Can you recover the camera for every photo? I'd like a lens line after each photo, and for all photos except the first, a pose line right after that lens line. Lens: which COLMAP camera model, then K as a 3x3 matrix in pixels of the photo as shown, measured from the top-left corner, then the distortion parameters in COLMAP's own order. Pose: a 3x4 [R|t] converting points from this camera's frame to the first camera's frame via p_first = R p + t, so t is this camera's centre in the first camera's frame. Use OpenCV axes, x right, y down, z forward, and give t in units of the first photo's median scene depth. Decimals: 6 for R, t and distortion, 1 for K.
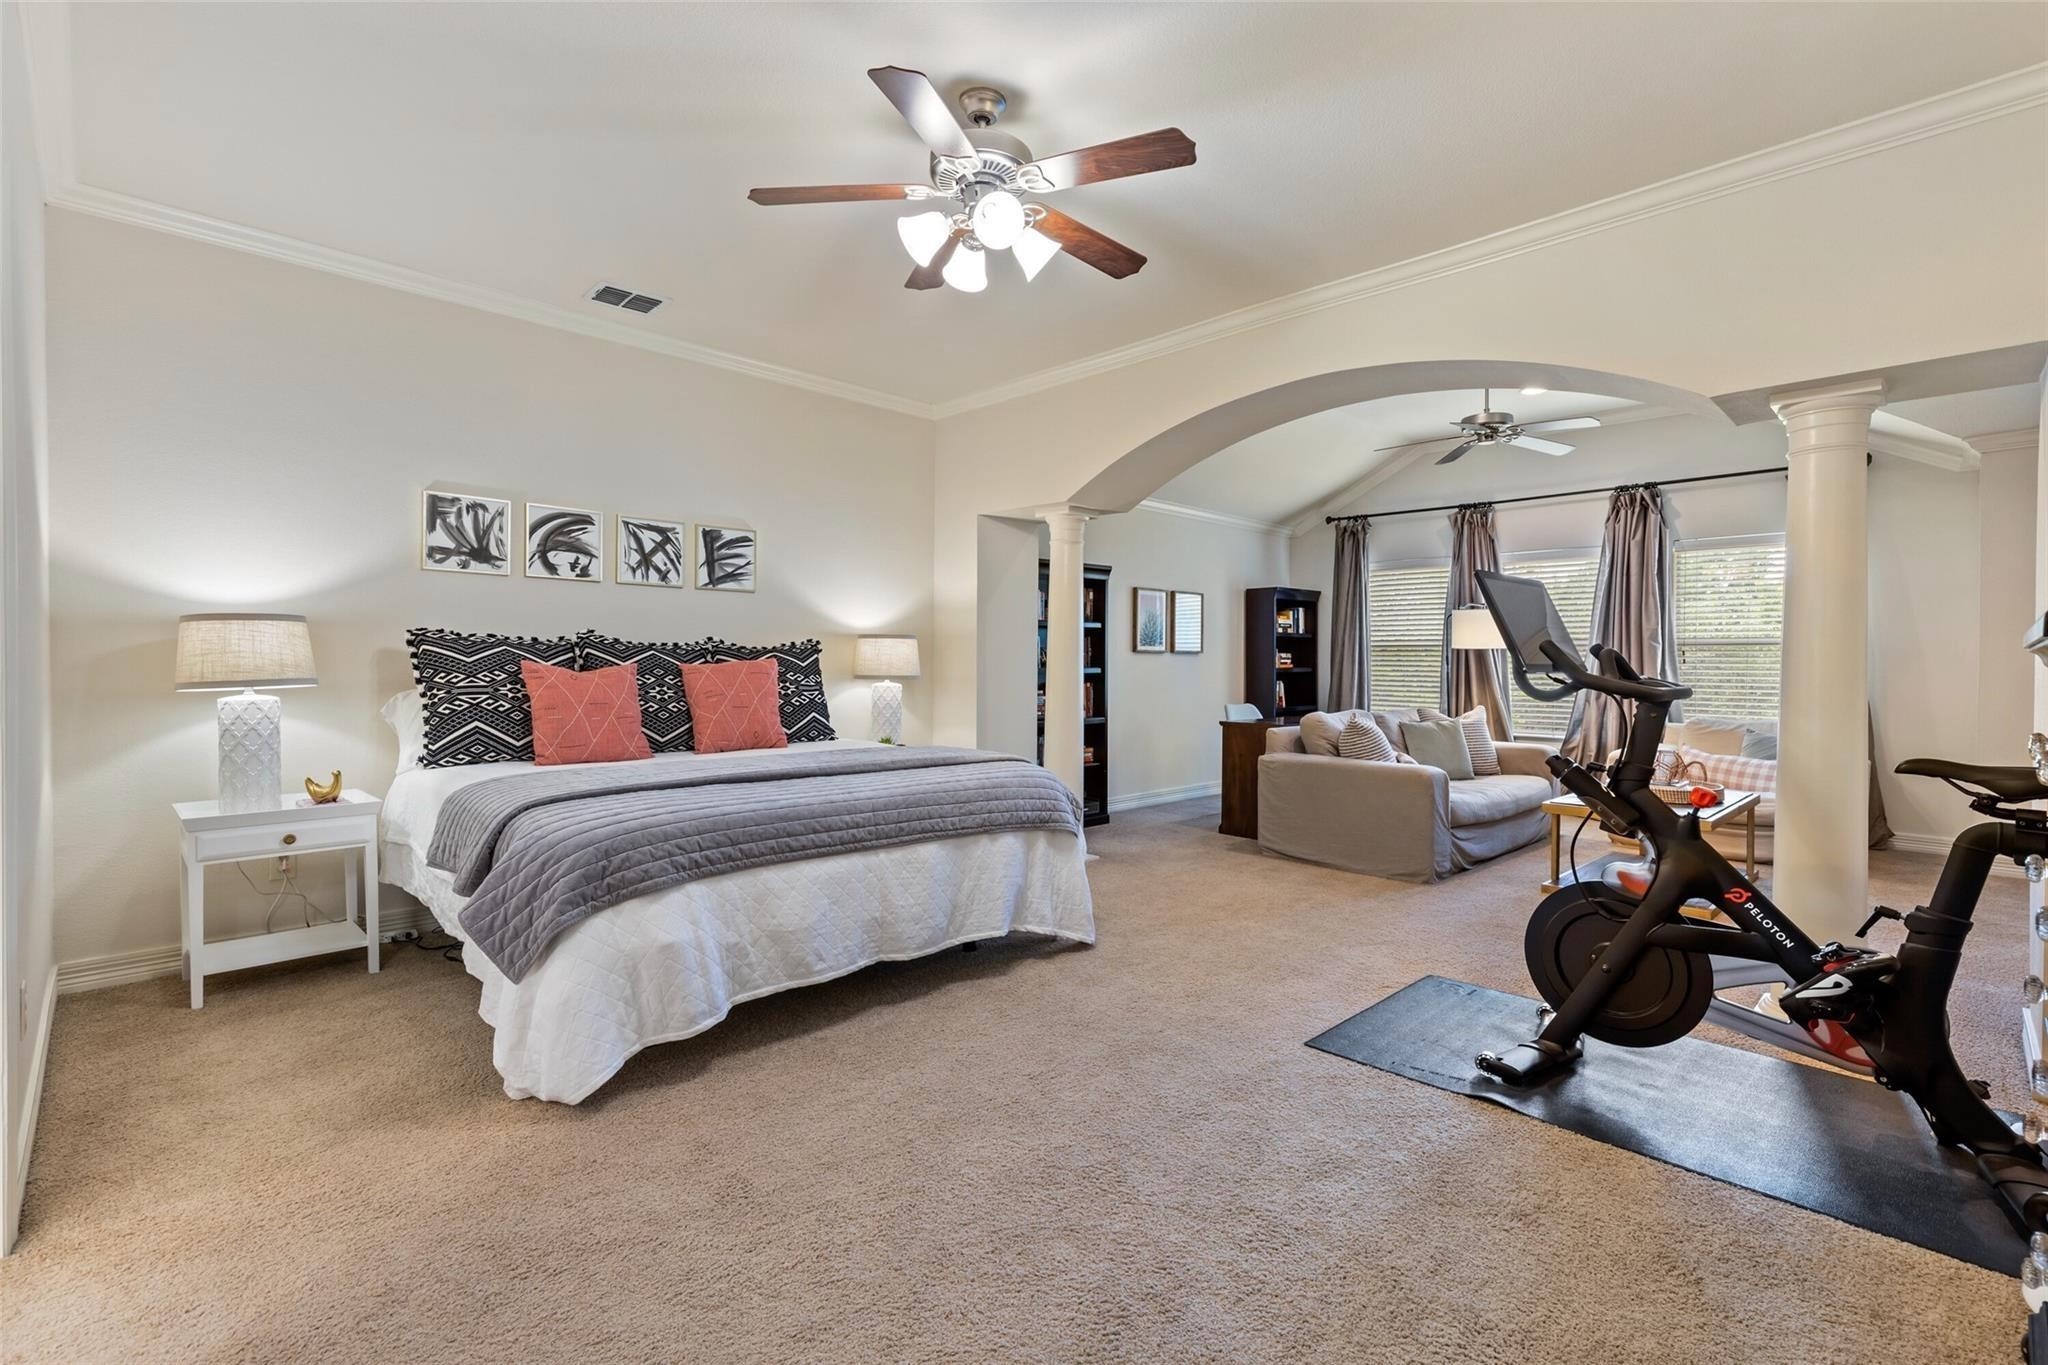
lens RADIAL K [[930.3, 0, 1044.8], [0, 930.3, 663.5], [0, 0, 1]] dist [0.011531, -0.000299]
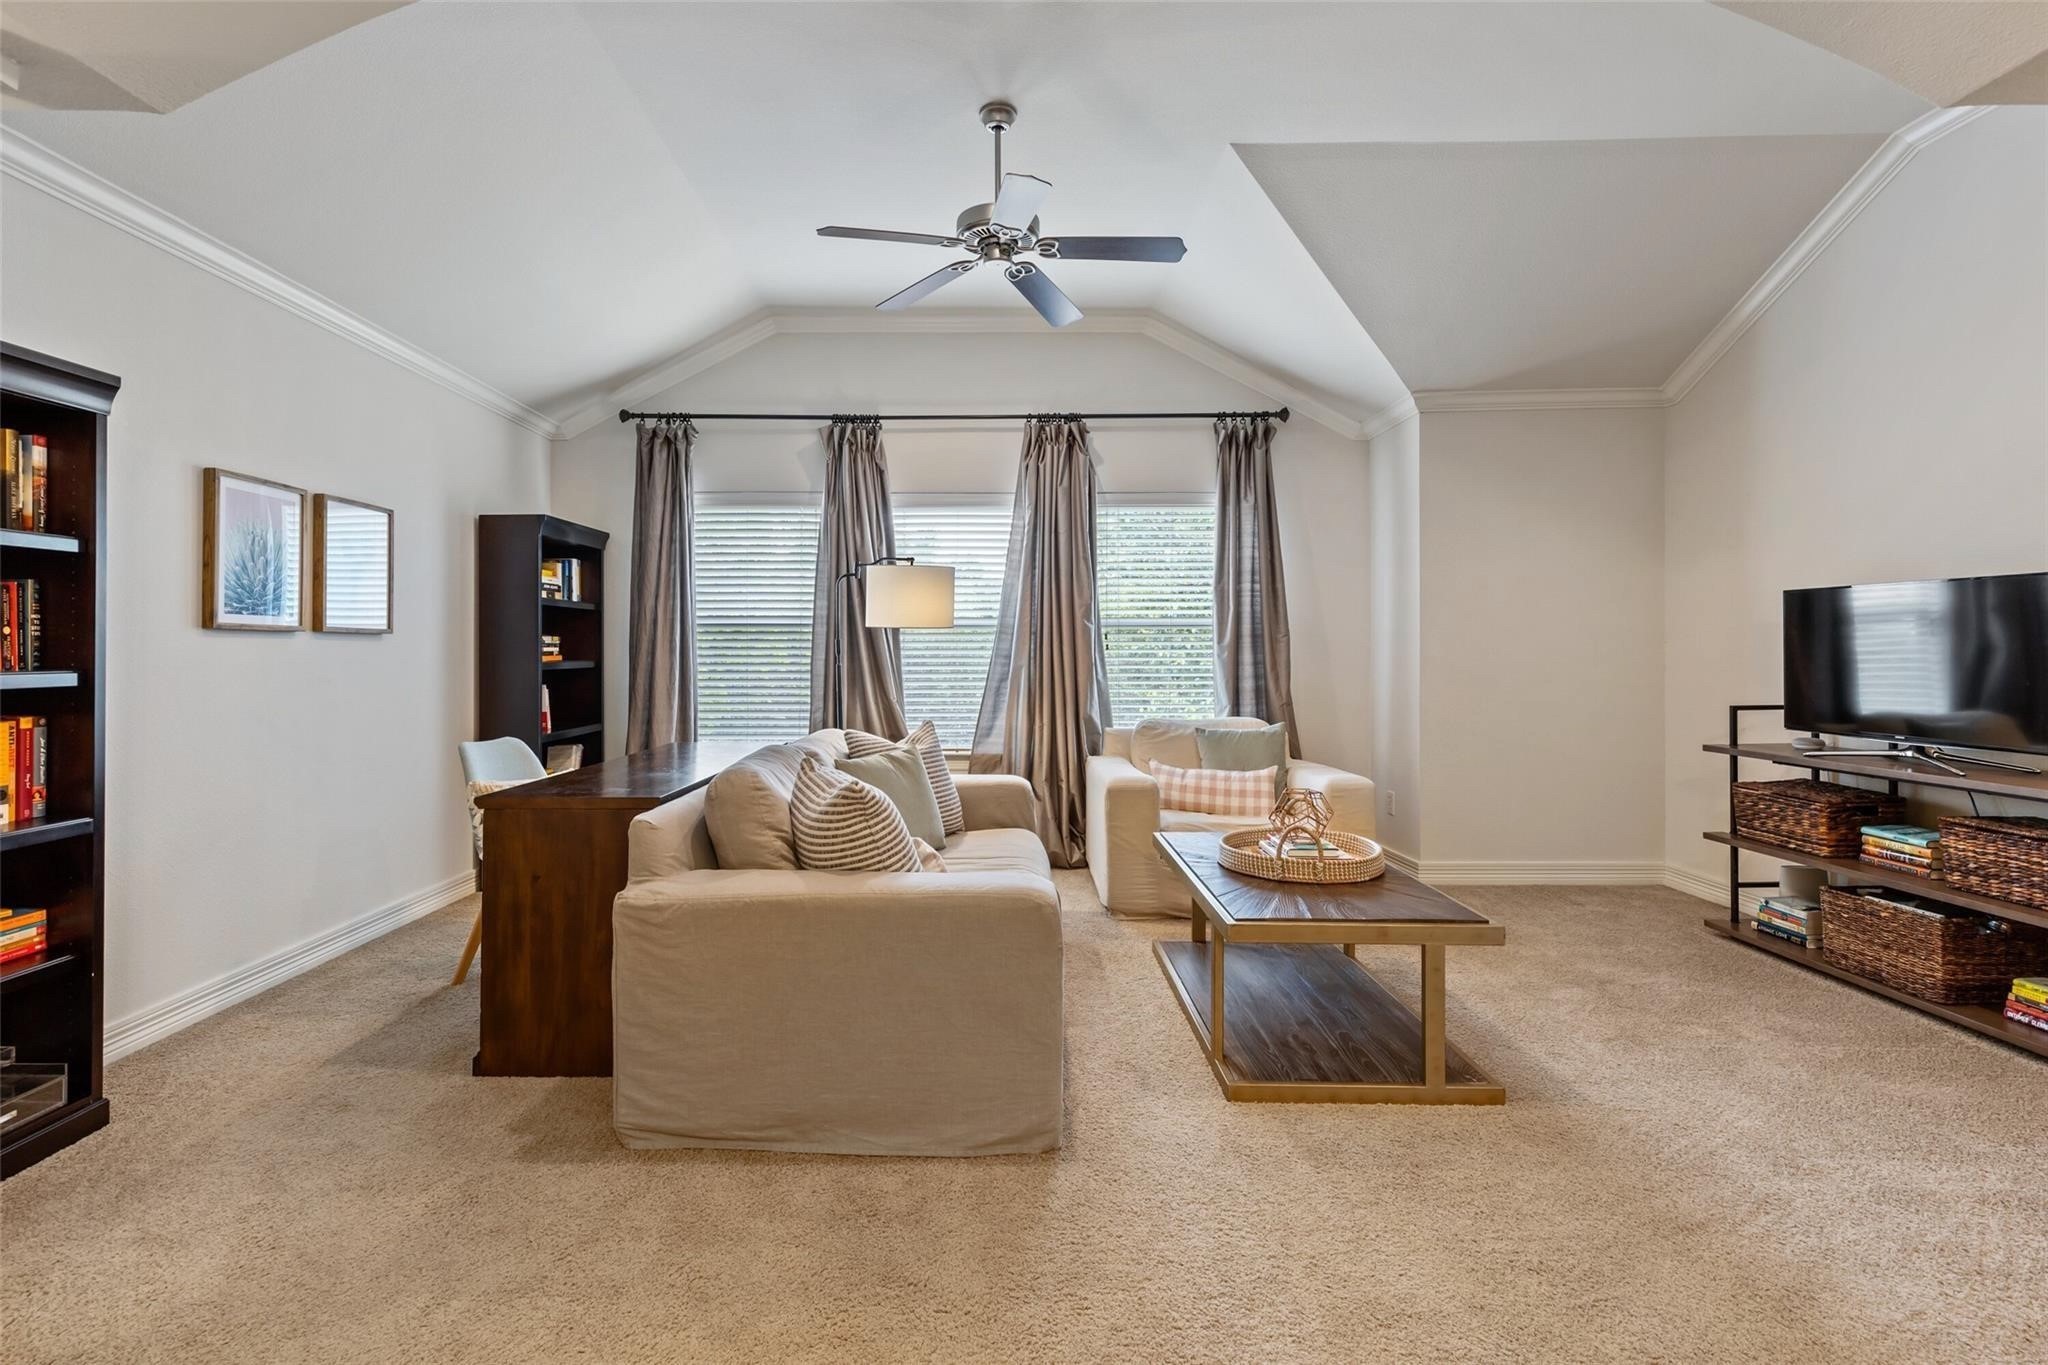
lens RADIAL K [[963.6, 0, 978.2], [0, 963.6, 641.9], [0, 0, 1]] dist [0.017139, -0.000075]
pose [[0.722852, 0.002089, 0.691000, 0.043008], [0.005532, 0.999946, -0.008809, -0.000951], [-0.690981, 0.010190, 0.722801, 0.432804]]
